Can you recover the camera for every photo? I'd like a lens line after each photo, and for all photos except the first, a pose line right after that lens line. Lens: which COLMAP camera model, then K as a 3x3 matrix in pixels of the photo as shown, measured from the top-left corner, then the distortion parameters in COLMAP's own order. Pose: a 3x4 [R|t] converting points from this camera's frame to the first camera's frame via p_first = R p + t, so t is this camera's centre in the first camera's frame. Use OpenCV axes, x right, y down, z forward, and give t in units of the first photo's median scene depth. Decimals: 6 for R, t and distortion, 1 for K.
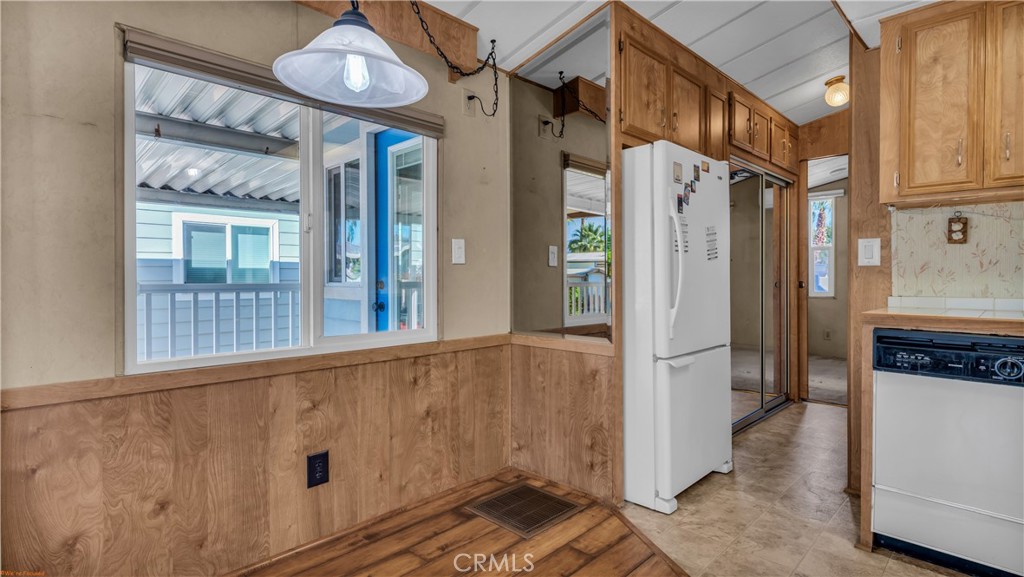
lens RADIAL K [[497.0, 0, 508.4], [0, 497.0, 284.2], [0, 0, 1]] dist [0.009957, -0.003059]
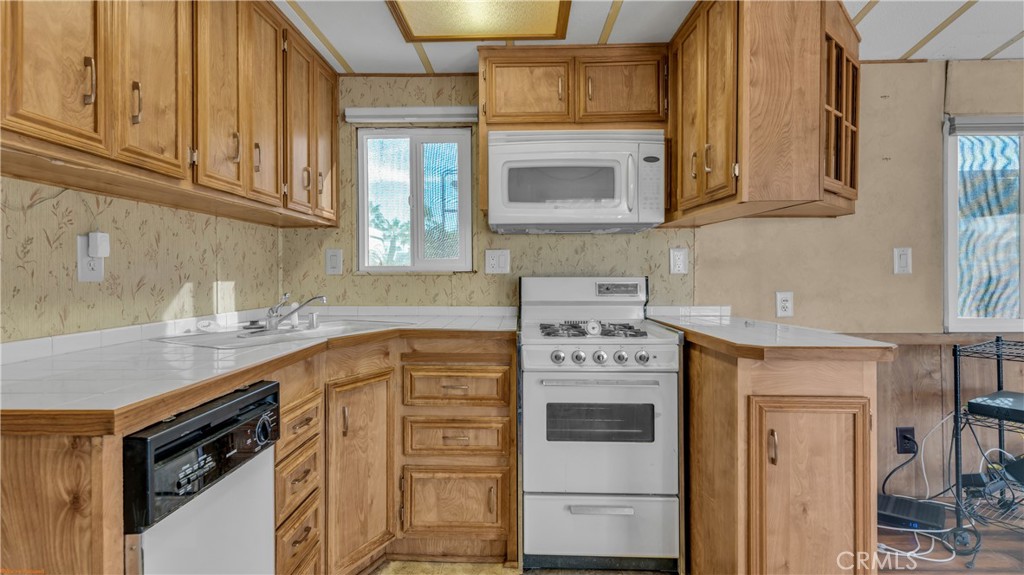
lens RADIAL K [[497.0, 0, 505.3], [0, 497.0, 268.2], [0, 0, 1]] dist [0.009957, -0.003059]
pose [[-0.690539, 0.013132, 0.723176, 0.182843], [0.016929, 0.999855, -0.001991, -0.047743], [-0.723097, 0.010868, -0.690661, 0.989045]]
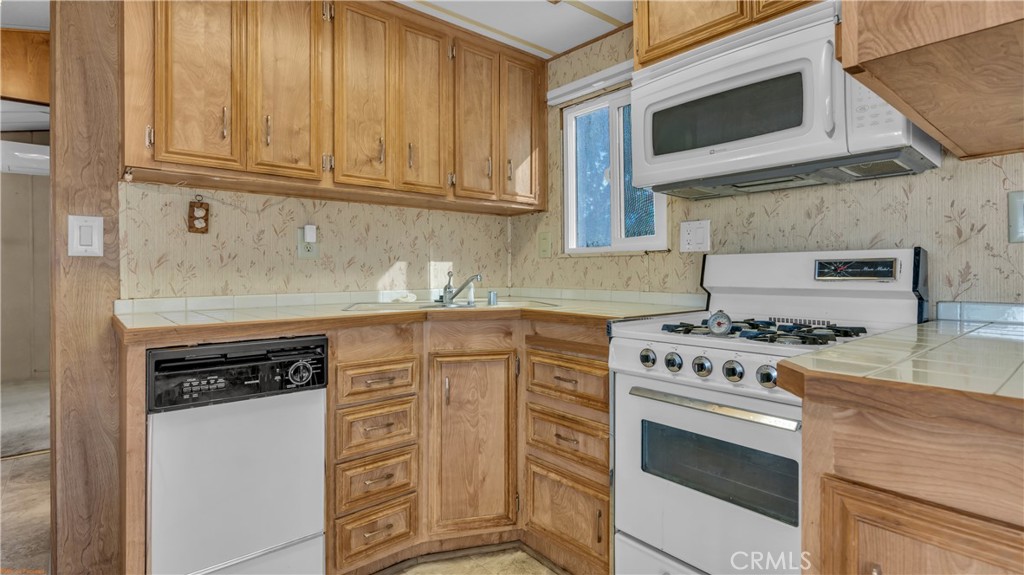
lens RADIAL K [[497.0, 0, 503.7], [0, 497.0, 264.7], [0, 0, 1]] dist [0.009957, -0.003059]
pose [[0.078114, 0.017786, 0.996786, 0.106421], [0.019634, 0.999619, -0.019375, -0.001286], [-0.996751, 0.021085, 0.077735, 0.447259]]
